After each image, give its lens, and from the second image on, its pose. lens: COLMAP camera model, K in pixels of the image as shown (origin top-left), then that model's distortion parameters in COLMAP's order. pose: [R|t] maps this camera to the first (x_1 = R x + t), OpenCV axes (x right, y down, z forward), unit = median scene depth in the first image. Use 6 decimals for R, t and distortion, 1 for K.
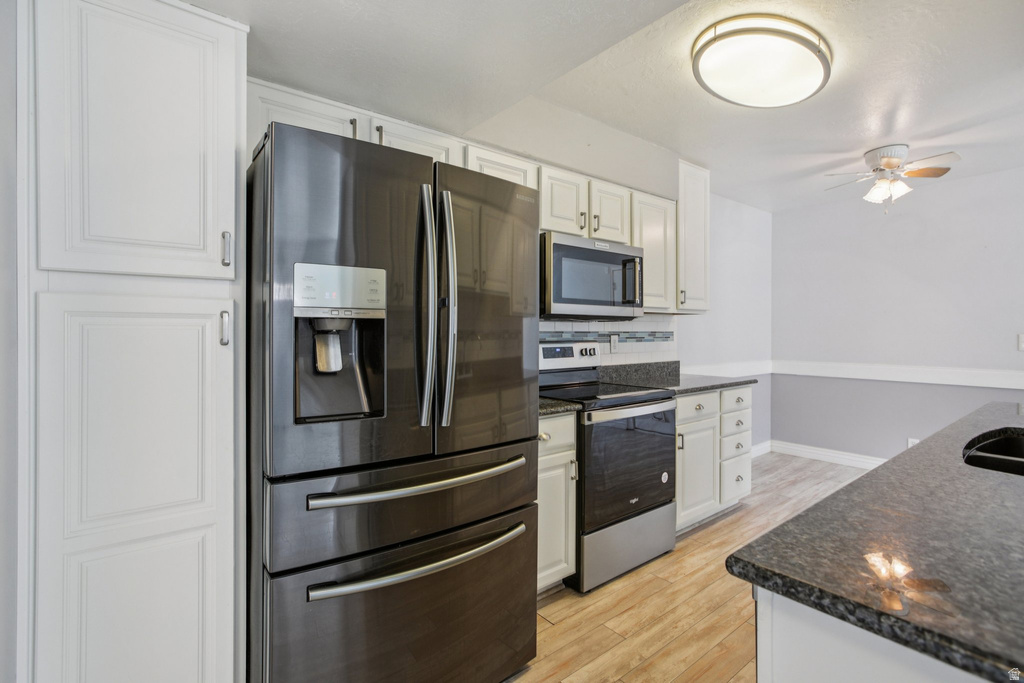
lens RADIAL K [[476.2, 0, 510.0], [0, 476.2, 337.3], [0, 0, 1]] dist [-0.011064, 0.000595]
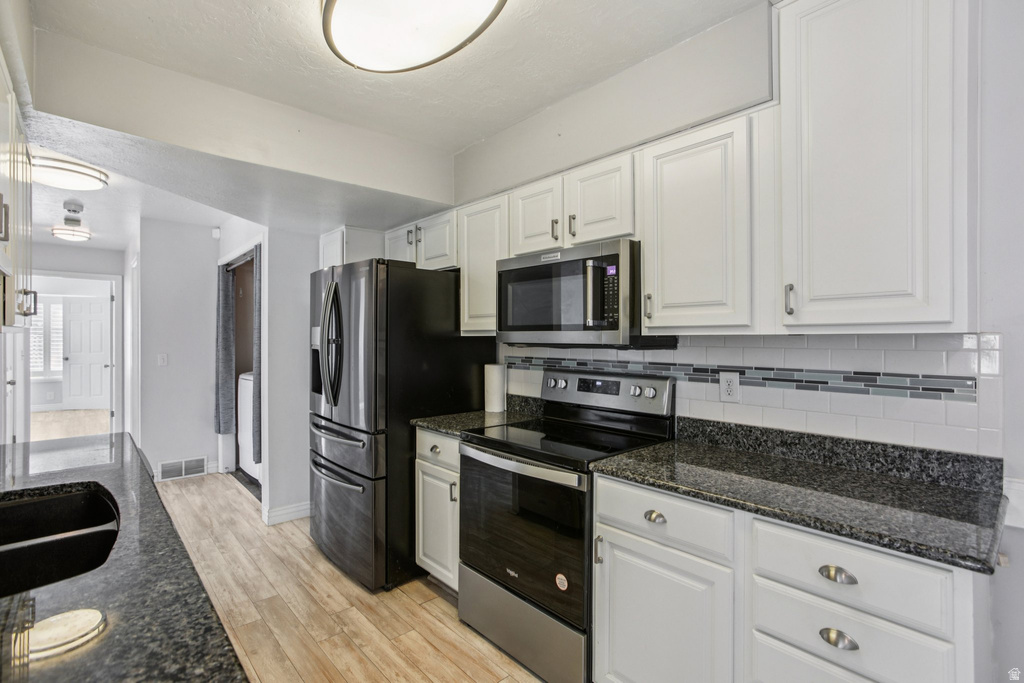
lens RADIAL K [[476.2, 0, 510.0], [0, 476.2, 337.3], [0, 0, 1]] dist [-0.011064, 0.000595]
pose [[0.069294, 0.002664, -0.997593, 0.884959], [-0.010558, 0.999942, 0.001937, -0.051497], [0.997540, 0.010398, 0.069318, 0.772284]]
